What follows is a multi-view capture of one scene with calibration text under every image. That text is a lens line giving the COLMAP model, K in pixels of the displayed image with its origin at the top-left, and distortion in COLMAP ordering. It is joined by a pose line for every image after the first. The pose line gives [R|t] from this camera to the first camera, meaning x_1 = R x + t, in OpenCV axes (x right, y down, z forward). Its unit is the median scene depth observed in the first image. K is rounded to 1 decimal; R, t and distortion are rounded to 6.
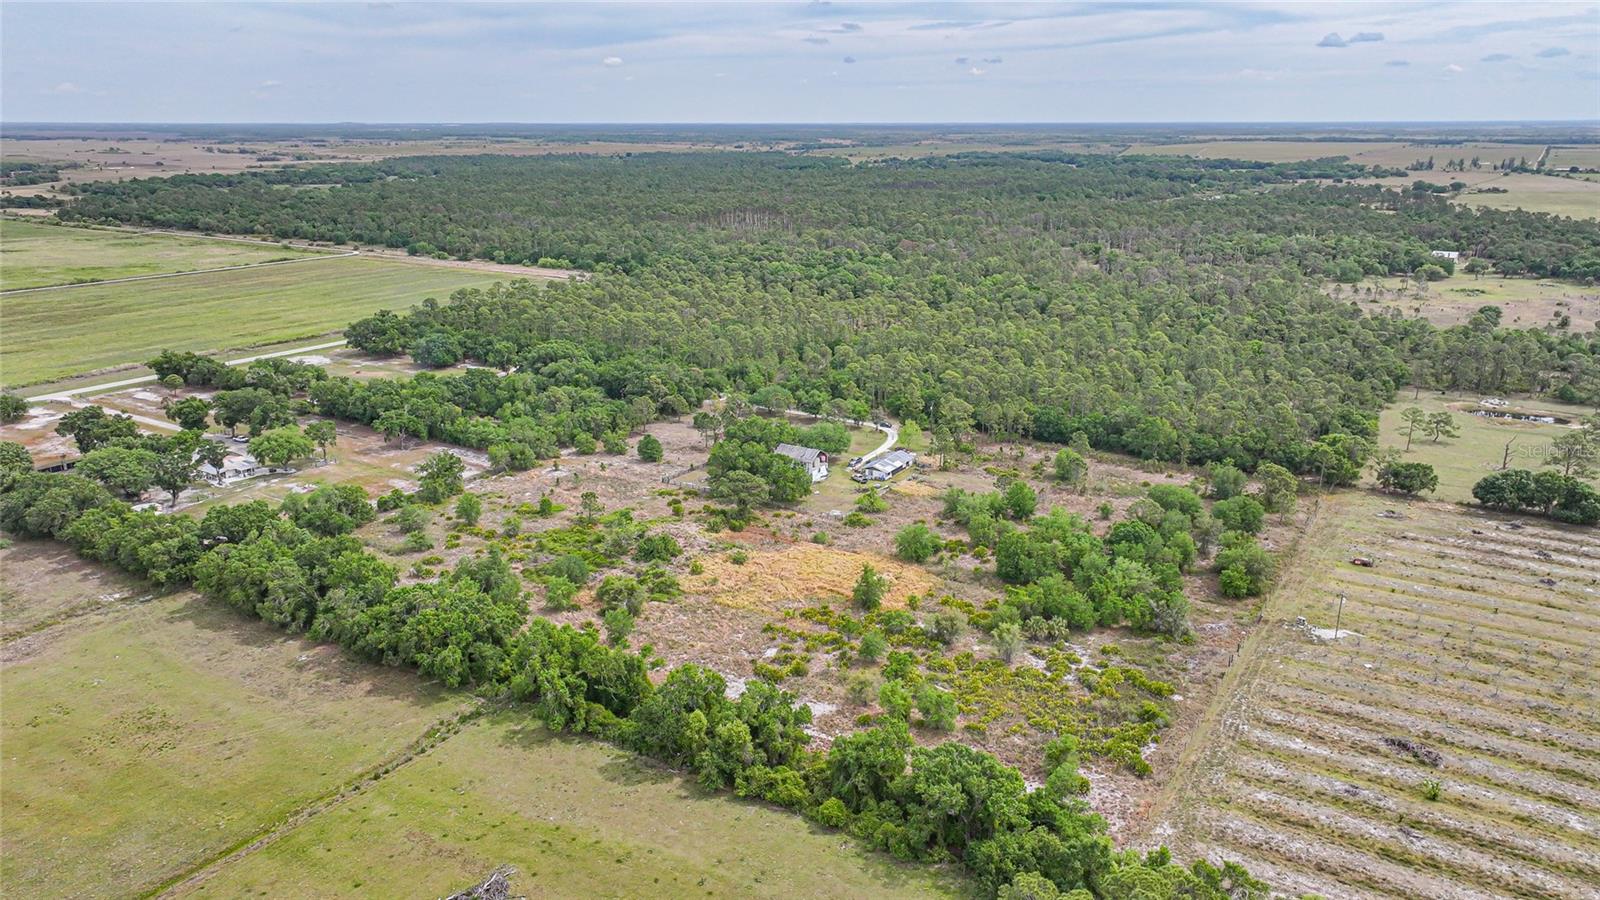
lens RADIAL K [[1118.9, 0, 806.8], [0, 1118.9, 443.2], [0, 0, 1]] dist [0.003513, 0.009572]
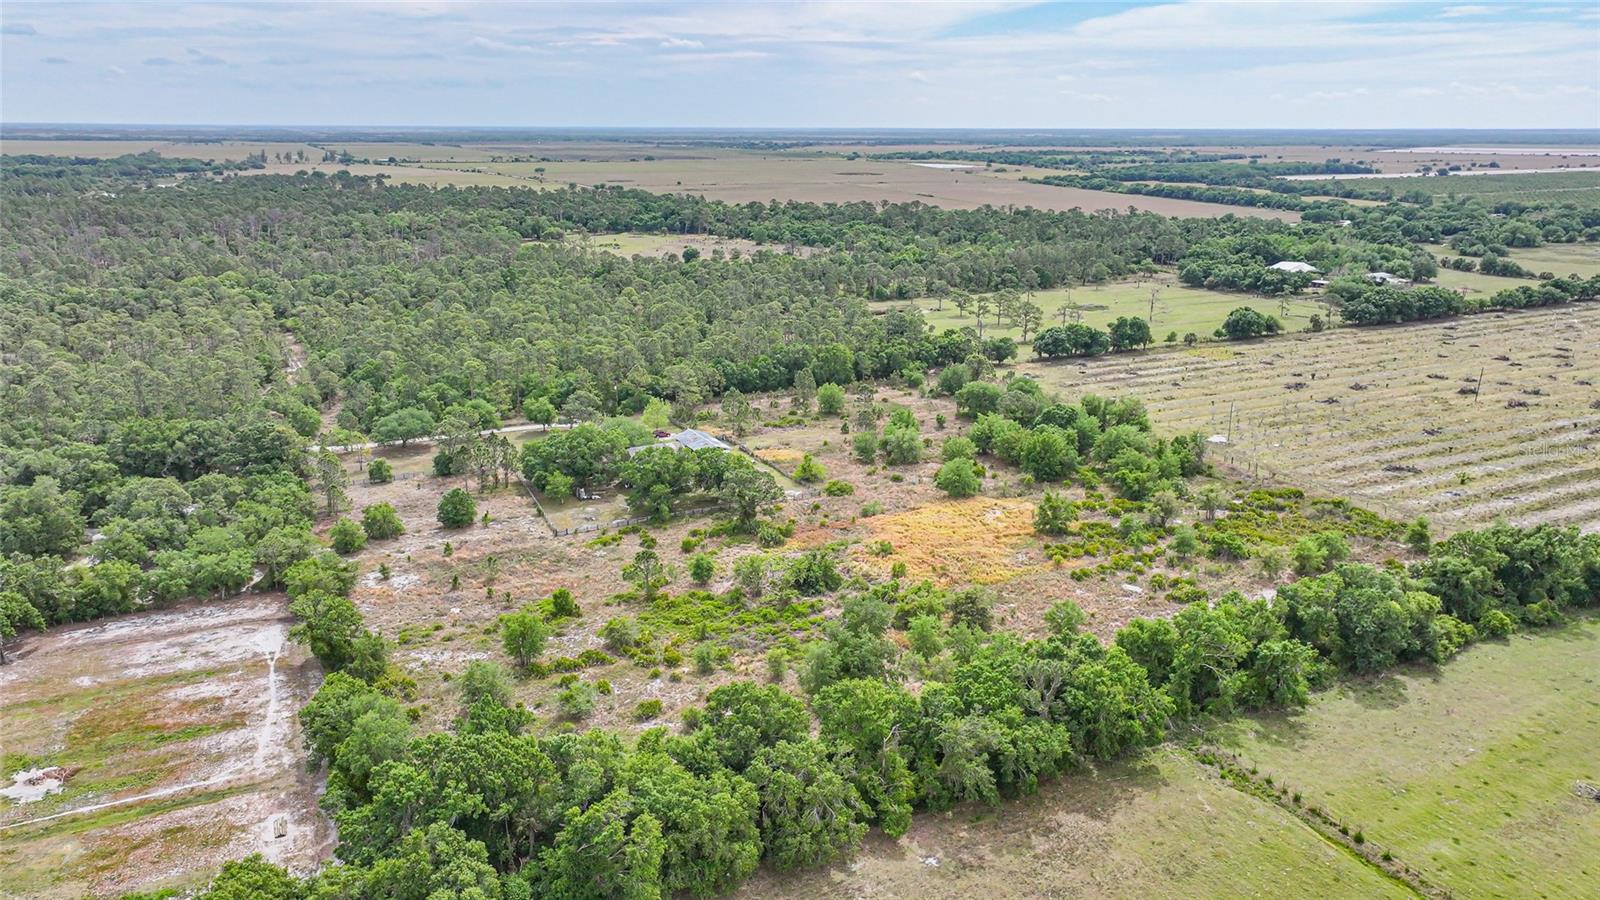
lens RADIAL K [[1118.9, 0, 808.1], [0, 1118.9, 459.0], [0, 0, 1]] dist [0.003513, 0.009572]
pose [[0.516298, -0.241061, 0.821782, -0.621757], [0.232571, 0.962973, 0.136361, -0.071272], [-0.824225, 0.120719, 0.553245, 0.478327]]
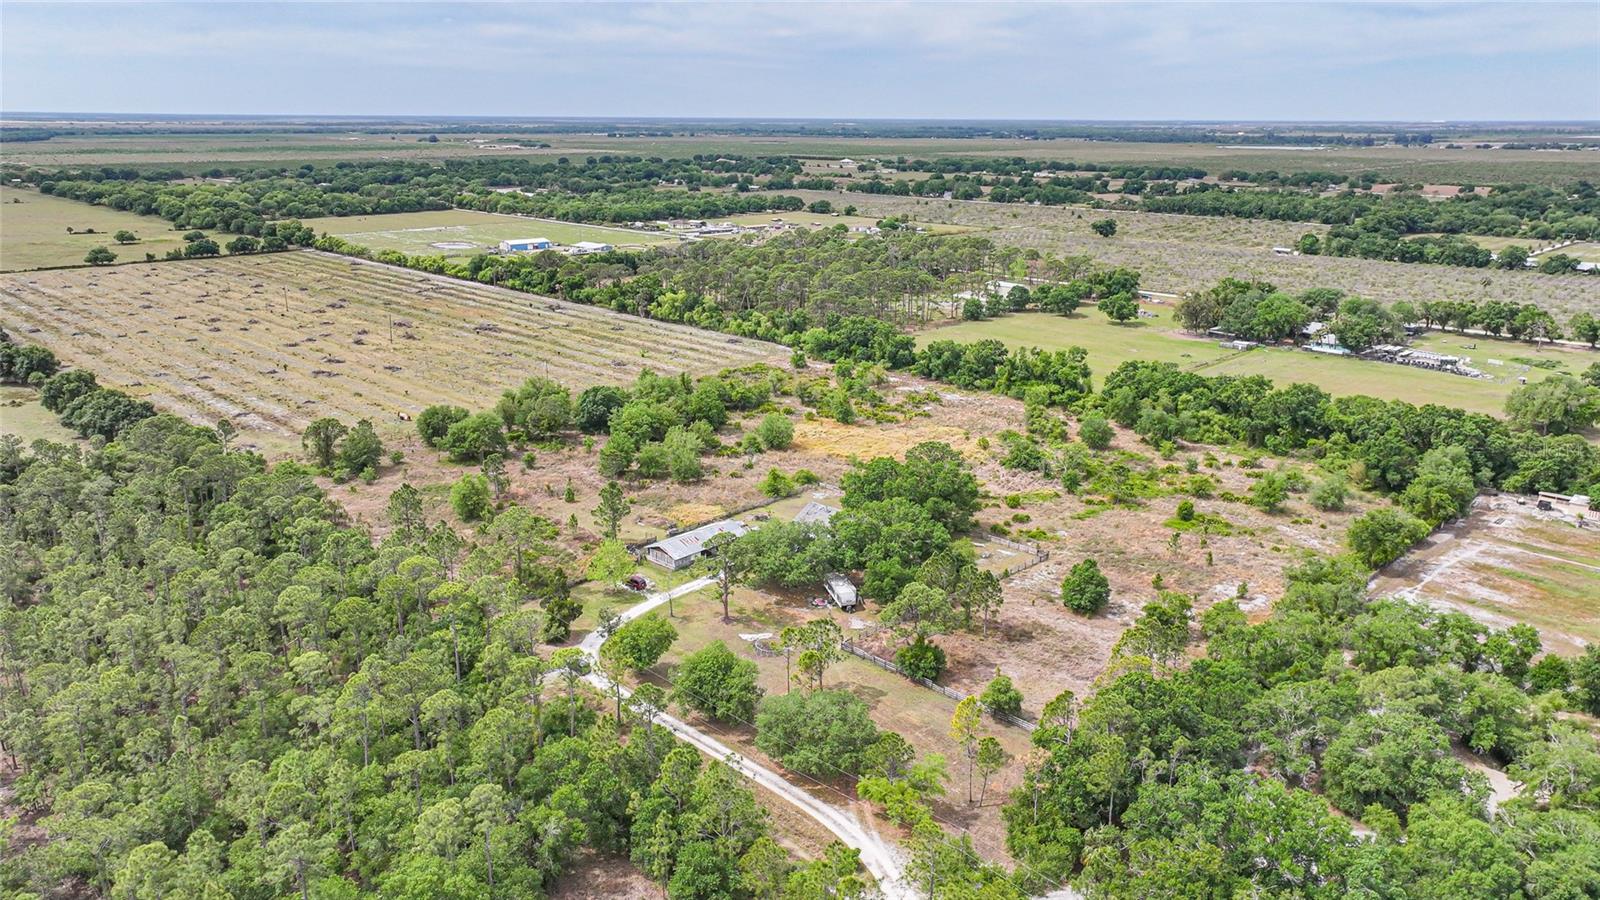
lens RADIAL K [[1118.9, 0, 809.6], [0, 1118.9, 451.0], [0, 0, 1]] dist [0.003513, 0.009572]
pose [[-0.977449, -0.064299, 0.201144, -0.121793], [0.054131, 0.844398, 0.532974, -0.377709], [-0.204115, 0.531843, -0.821876, 1.548291]]
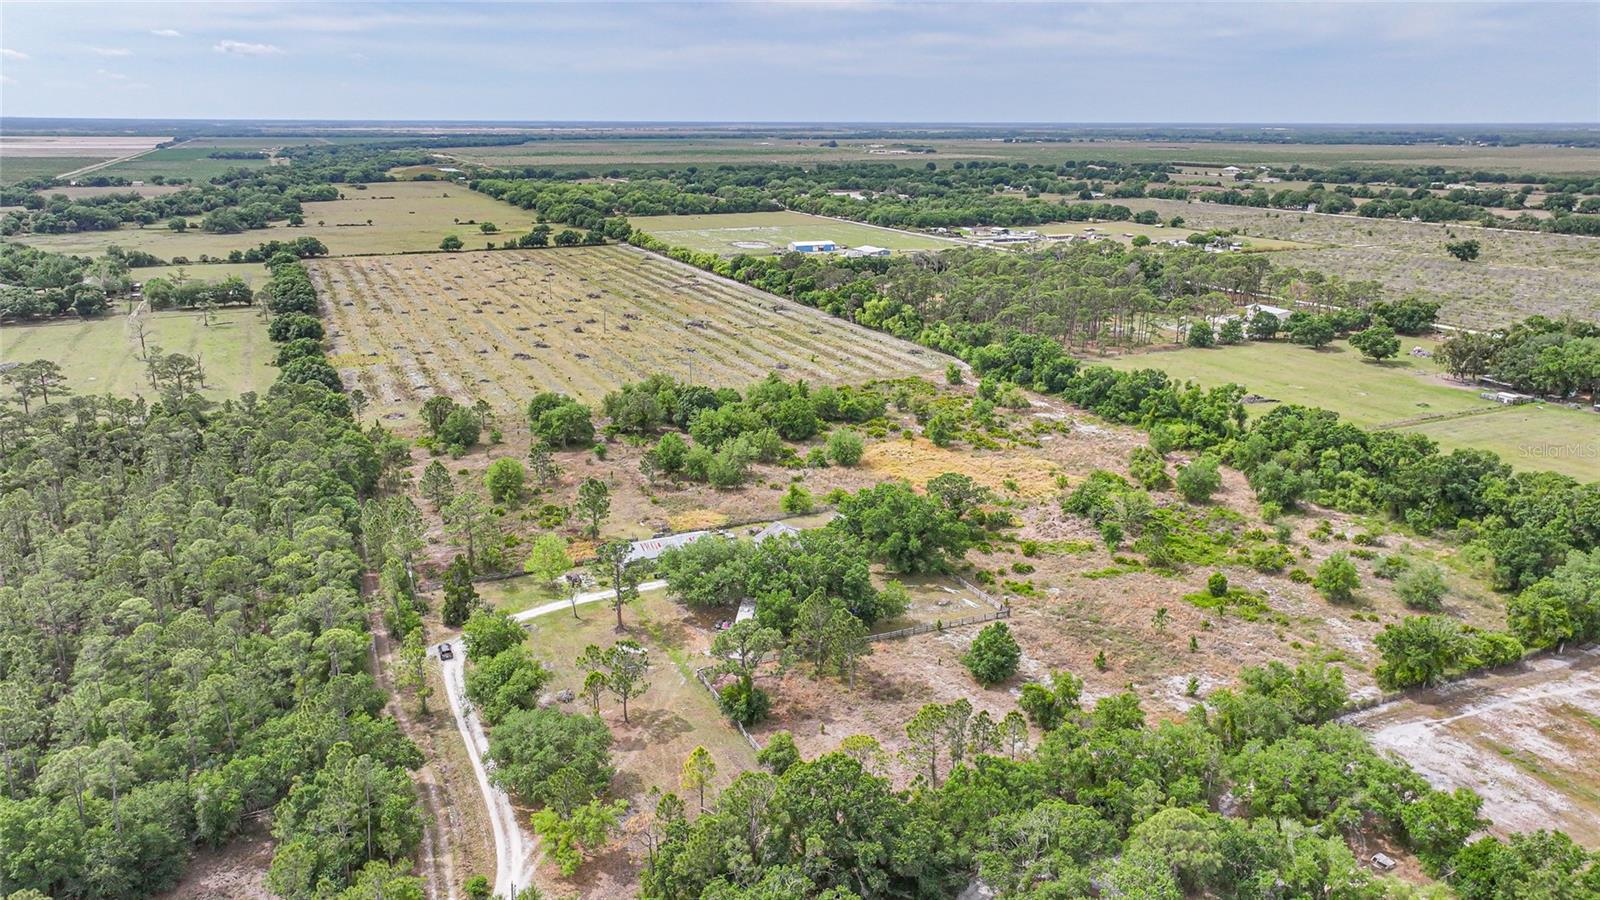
lens RADIAL K [[1118.9, 0, 807.9], [0, 1118.9, 452.2], [0, 0, 1]] dist [0.003513, 0.009572]
pose [[-0.842062, -0.154652, 0.516735, -0.332699], [0.146669, 0.856264, 0.495278, -0.345533], [-0.519057, 0.492843, -0.698345, 1.434222]]
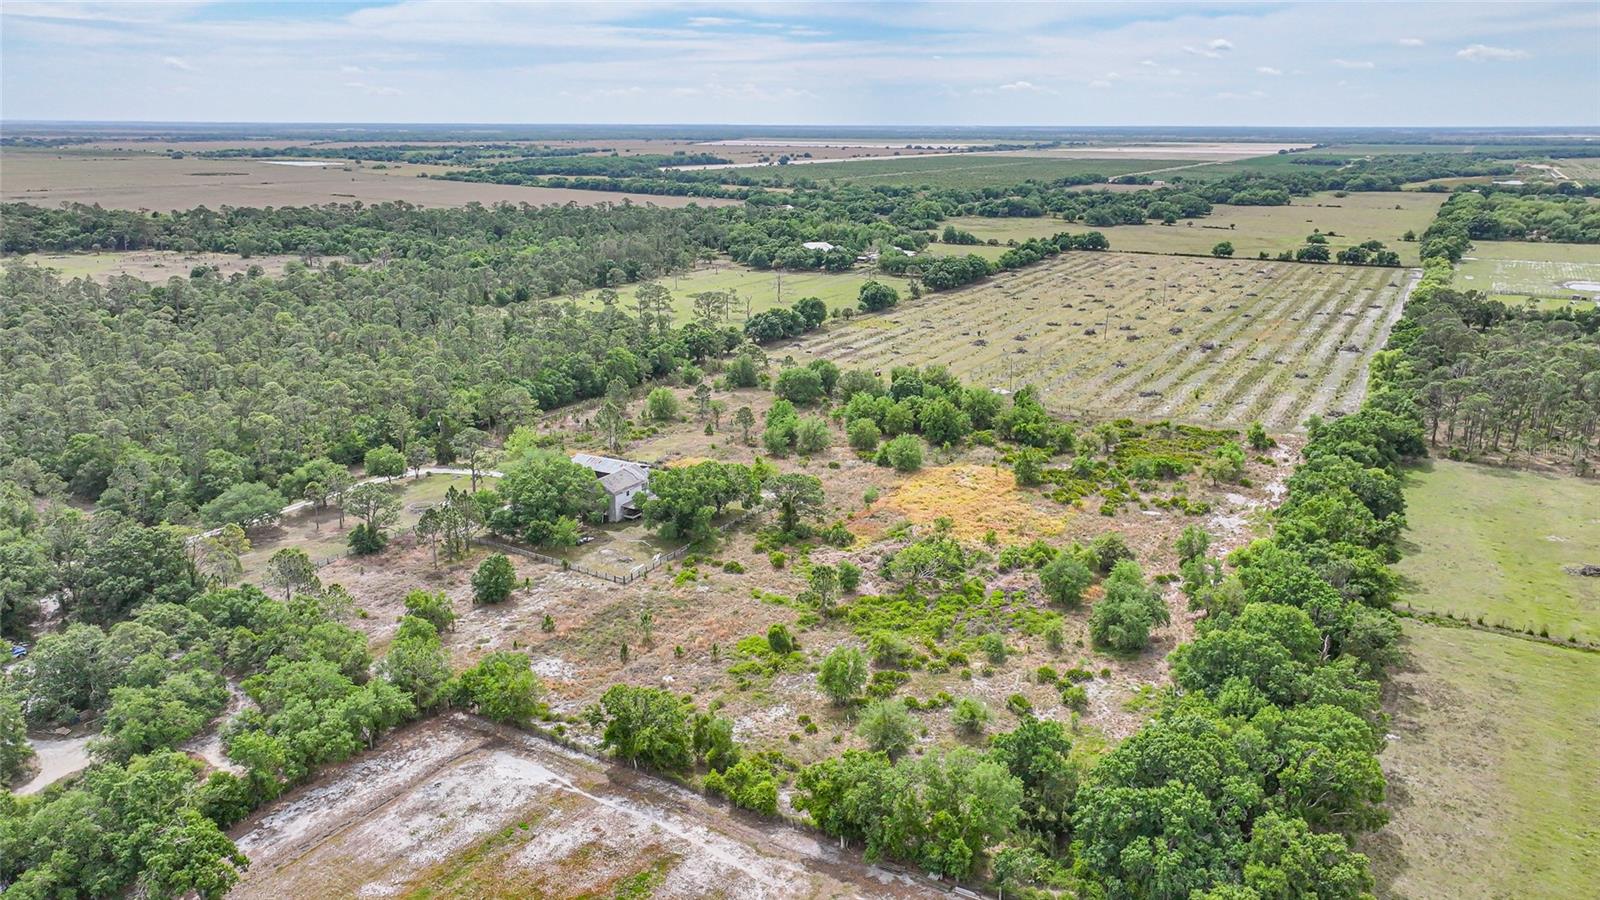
lens RADIAL K [[1118.9, 0, 805.8], [0, 1118.9, 451.3], [0, 0, 1]] dist [0.003513, 0.009572]
pose [[-0.037186, -0.279582, 0.959402, -0.717283], [0.272199, 0.920930, 0.278921, -0.180554], [-0.961522, 0.271520, 0.041856, 0.865115]]
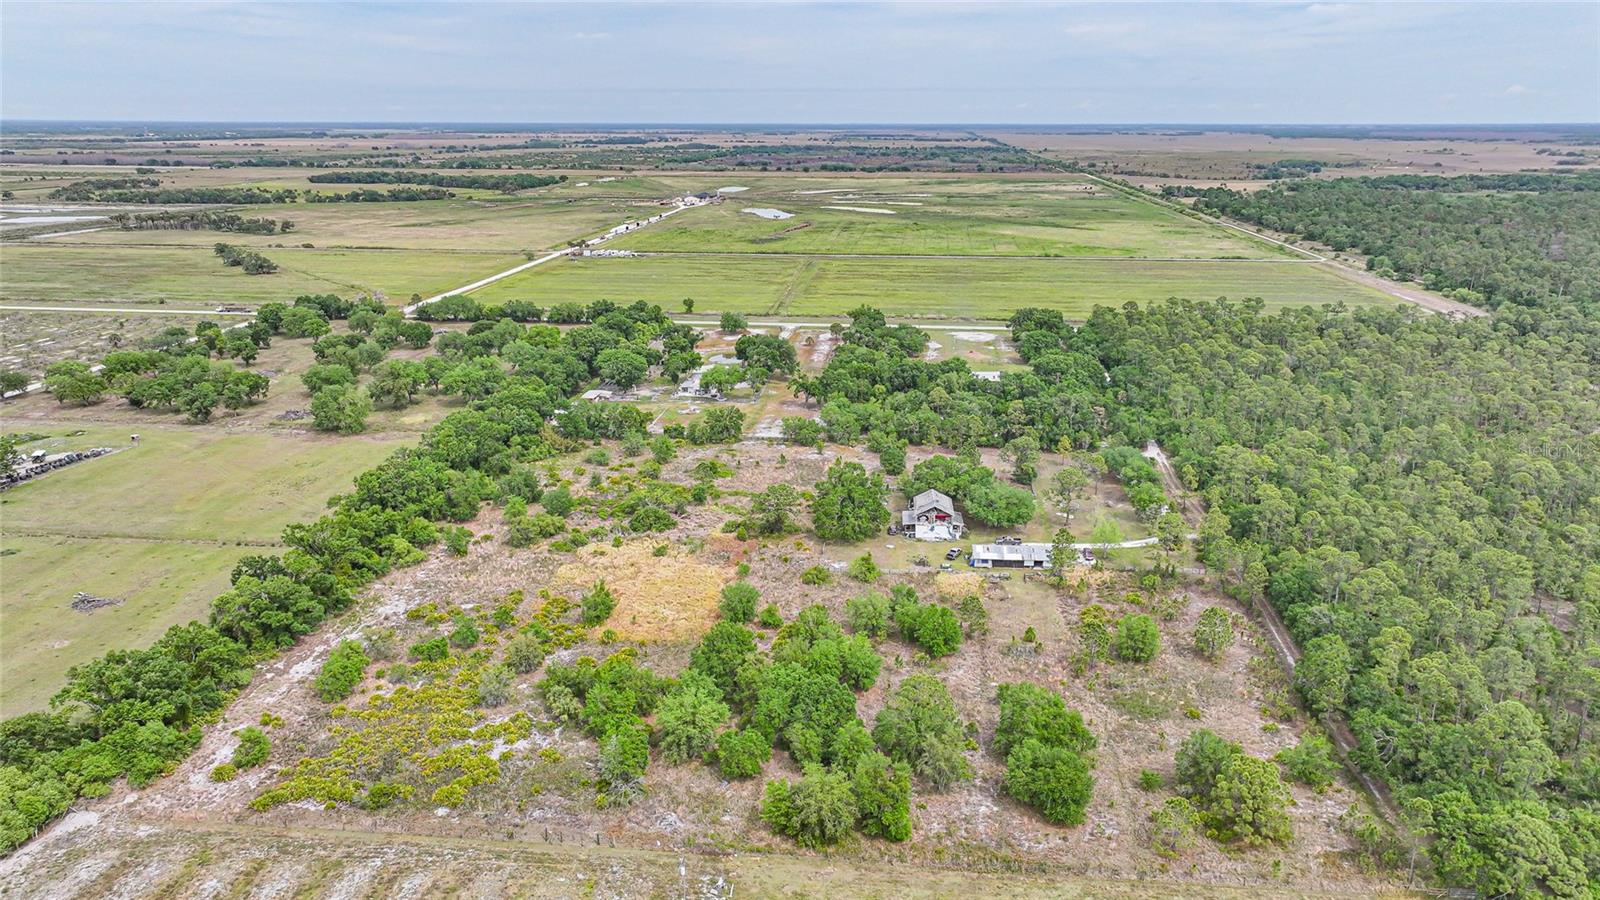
lens RADIAL K [[1118.9, 0, 806.2], [0, 1118.9, 454.0], [0, 0, 1]] dist [0.003513, 0.009572]
pose [[0.450568, 0.255724, -0.855332, 0.692296], [-0.248966, 0.956078, 0.154695, -0.140431], [0.857324, 0.143248, 0.494445, 0.494702]]
